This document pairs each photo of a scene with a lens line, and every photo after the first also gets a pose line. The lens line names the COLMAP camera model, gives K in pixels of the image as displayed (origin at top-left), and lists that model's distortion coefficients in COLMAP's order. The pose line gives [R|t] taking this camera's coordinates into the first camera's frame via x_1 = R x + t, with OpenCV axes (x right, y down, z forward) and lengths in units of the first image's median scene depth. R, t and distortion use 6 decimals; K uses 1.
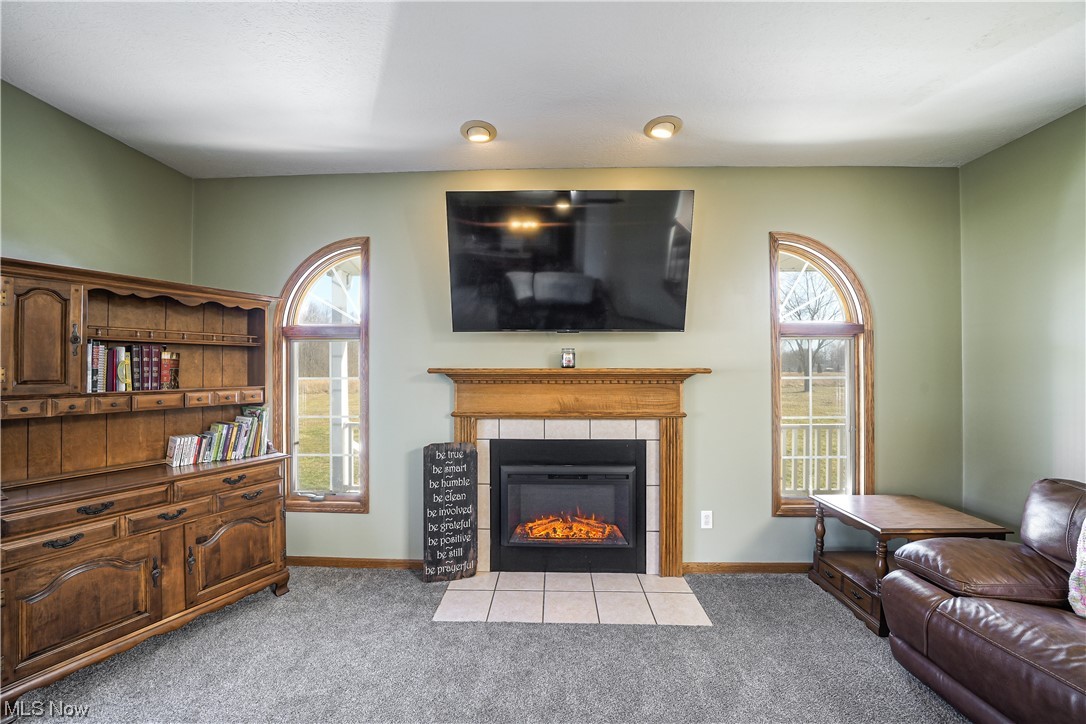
lens RADIAL K [[374.5, 0, 539.5], [0, 374.5, 364.3], [0, 0, 1]] dist [-0.023042, -0.000024]
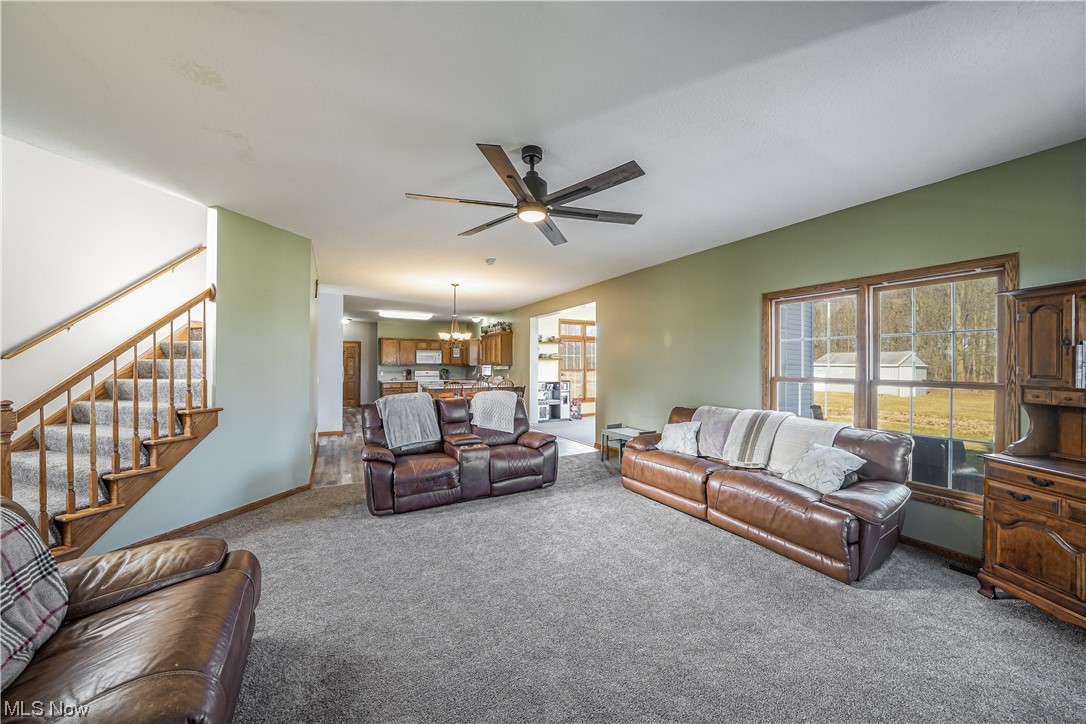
lens RADIAL K [[374.5, 0, 539.5], [0, 374.5, 364.3], [0, 0, 1]] dist [-0.023042, -0.000024]
pose [[-0.855741, 0.004842, -0.517381, 0.557316], [0.003528, 0.999988, 0.003524, -0.004499], [0.517392, 0.001190, -0.855748, 0.762726]]
